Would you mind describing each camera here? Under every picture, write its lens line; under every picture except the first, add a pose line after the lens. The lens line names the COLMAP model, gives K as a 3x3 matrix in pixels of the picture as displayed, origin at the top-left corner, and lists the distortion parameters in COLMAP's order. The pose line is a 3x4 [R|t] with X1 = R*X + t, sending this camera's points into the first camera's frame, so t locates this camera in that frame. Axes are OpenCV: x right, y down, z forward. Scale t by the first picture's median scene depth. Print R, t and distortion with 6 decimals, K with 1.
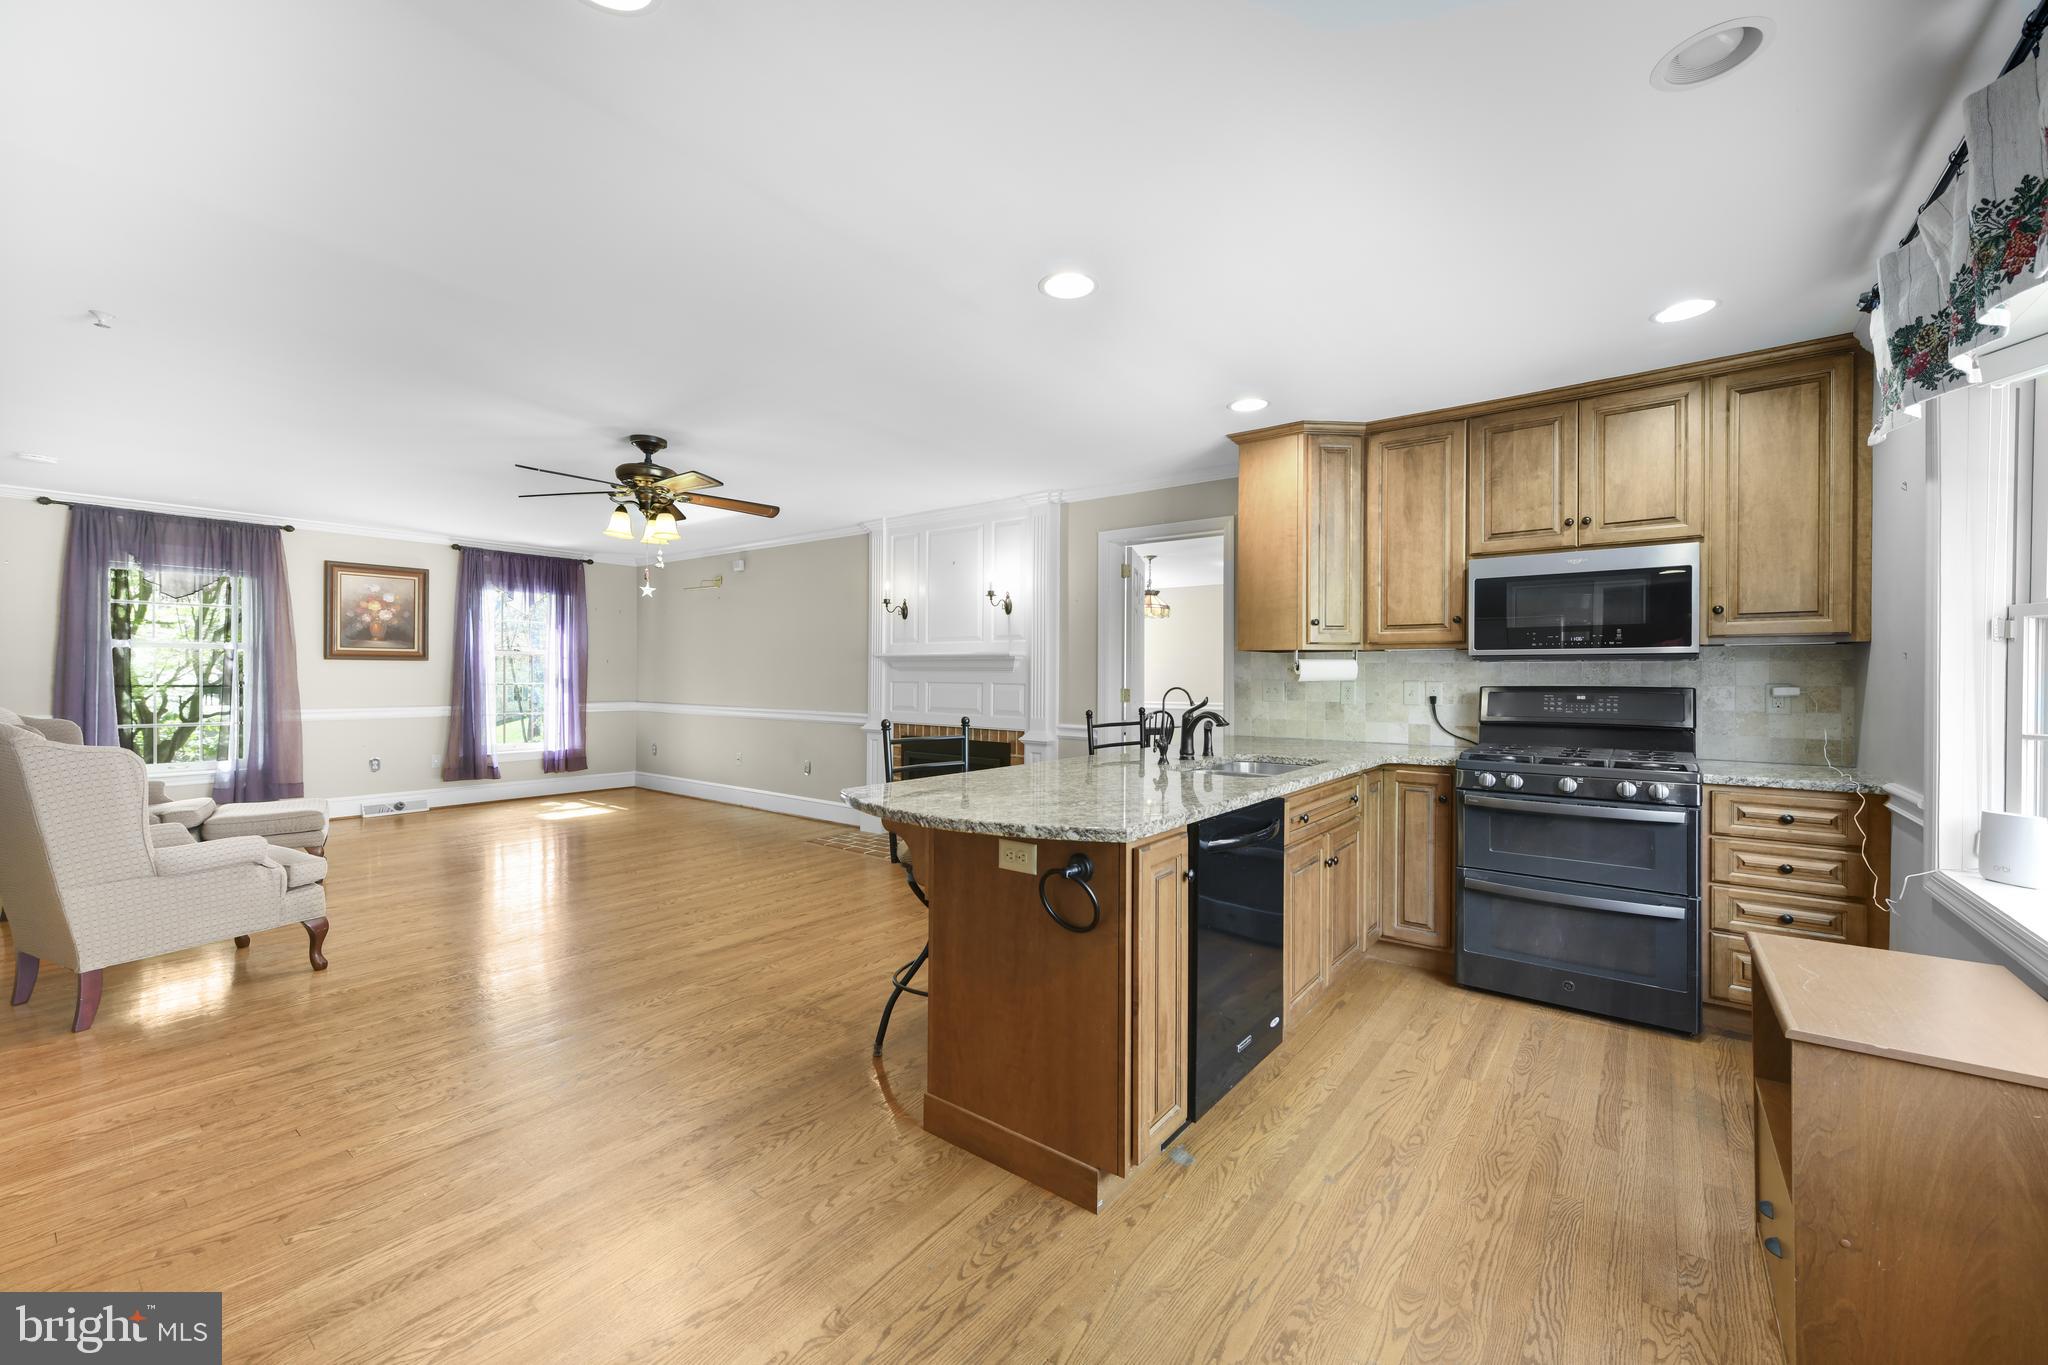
lens RADIAL K [[819.9, 0, 1038.7], [0, 819.9, 669.7], [0, 0, 1]] dist [0.003780, -0.002069]
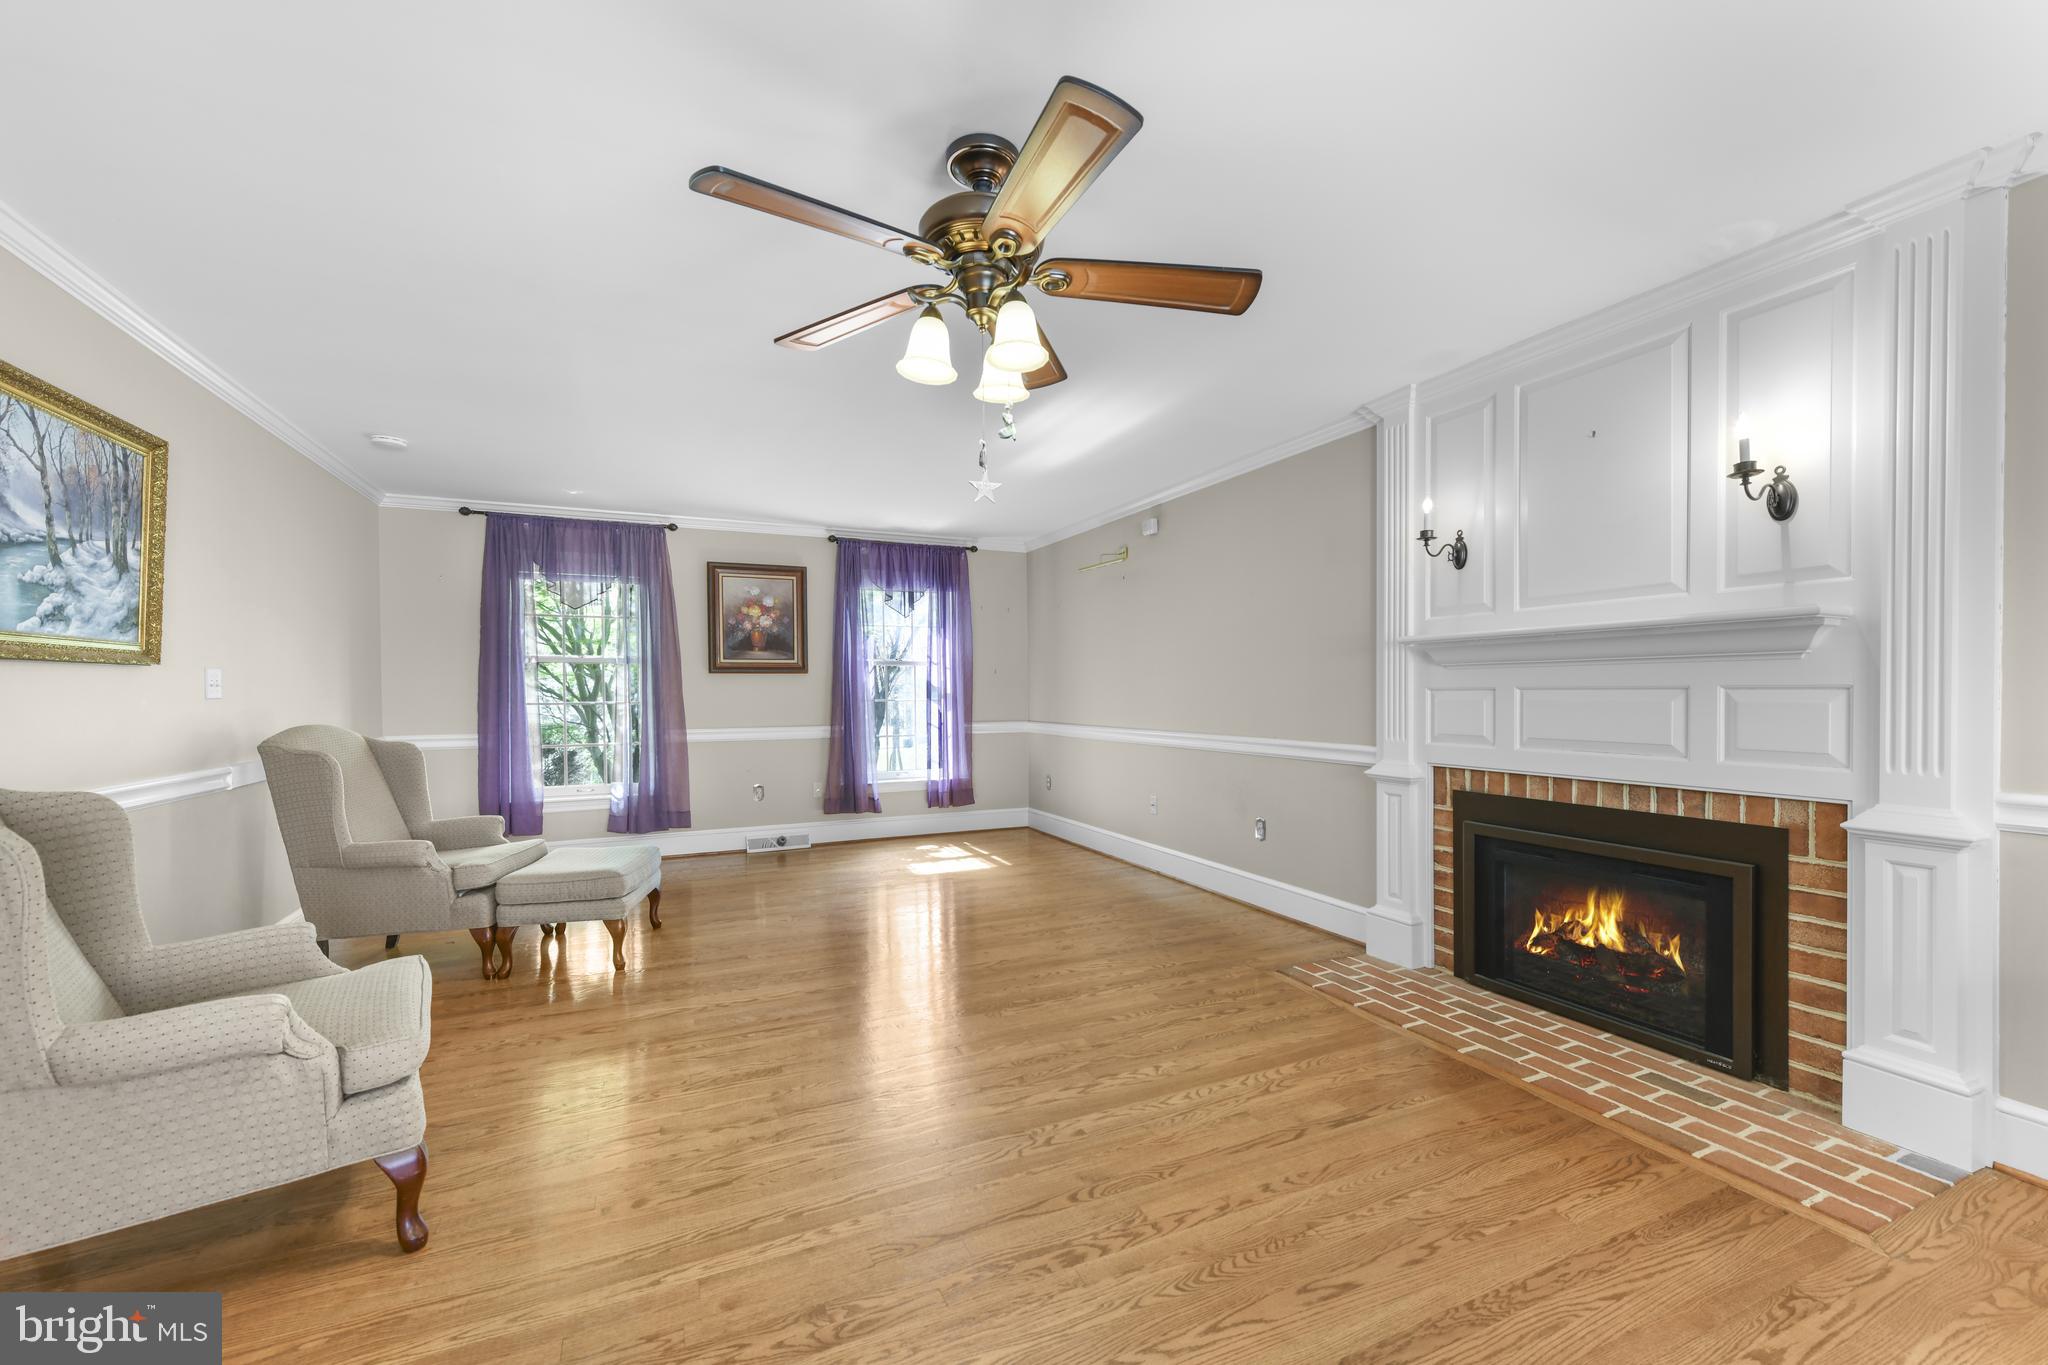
lens RADIAL K [[819.9, 0, 1021.4], [0, 819.9, 703.4], [0, 0, 1]] dist [0.003780, -0.002069]
pose [[0.880566, -0.005502, -0.473892, -0.258373], [0.014514, 0.999777, 0.015361, 0.019546], [0.473702, -0.020404, 0.880449, 0.643936]]
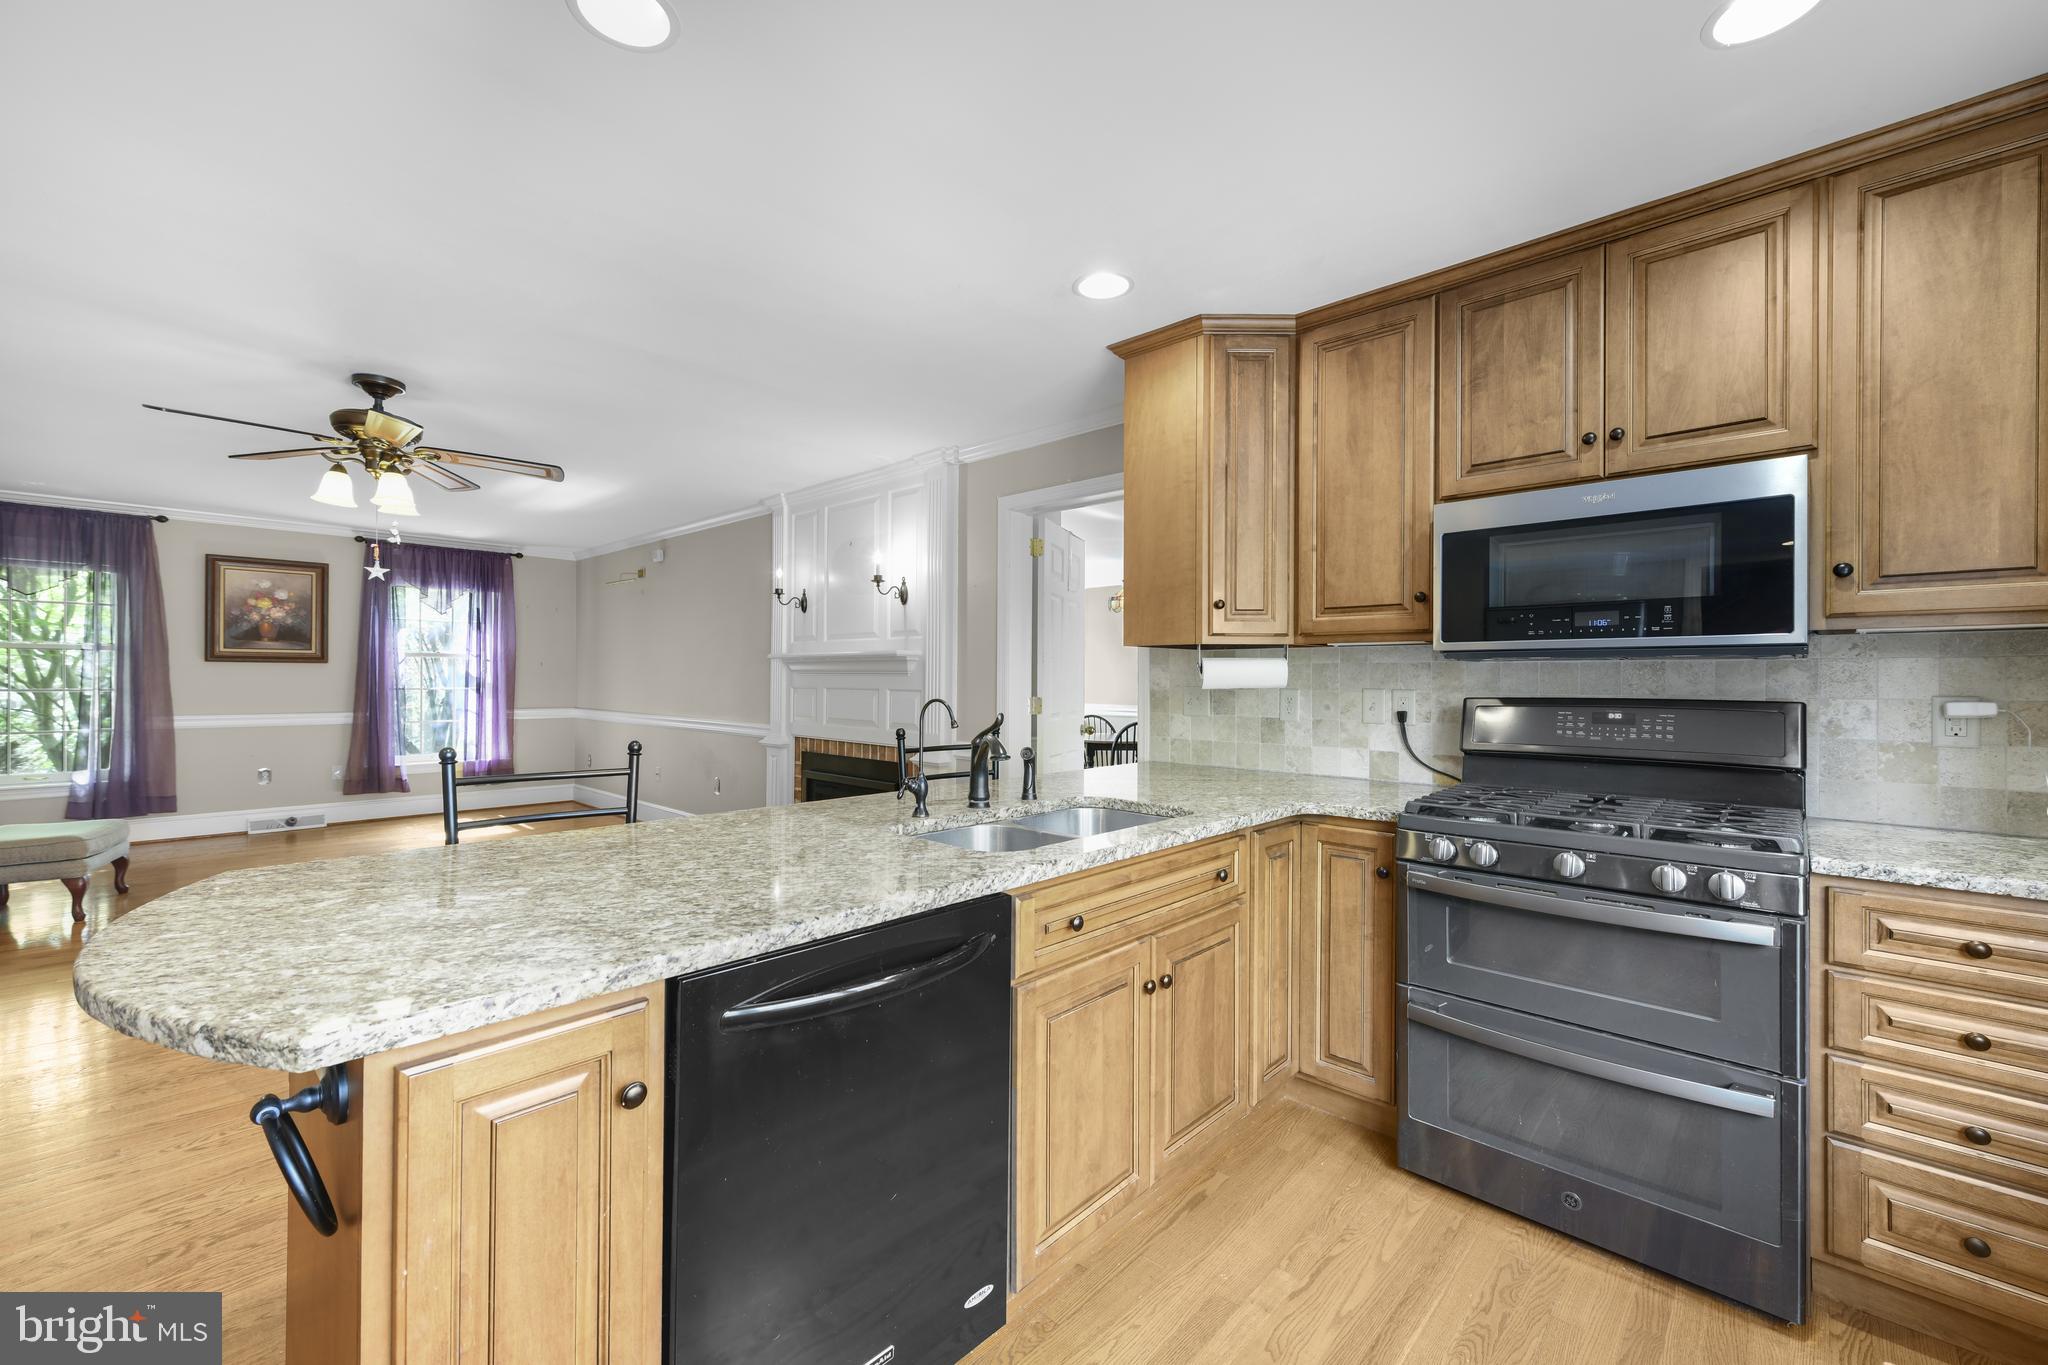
lens RADIAL K [[819.9, 0, 1041.0], [0, 819.9, 674.0], [0, 0, 1]] dist [0.003780, -0.002069]
pose [[0.995786, 0.000835, -0.091701, 0.248680], [-0.000874, 1.000000, -0.000381, 0.001818], [0.091700, 0.000460, 0.995787, 0.290904]]
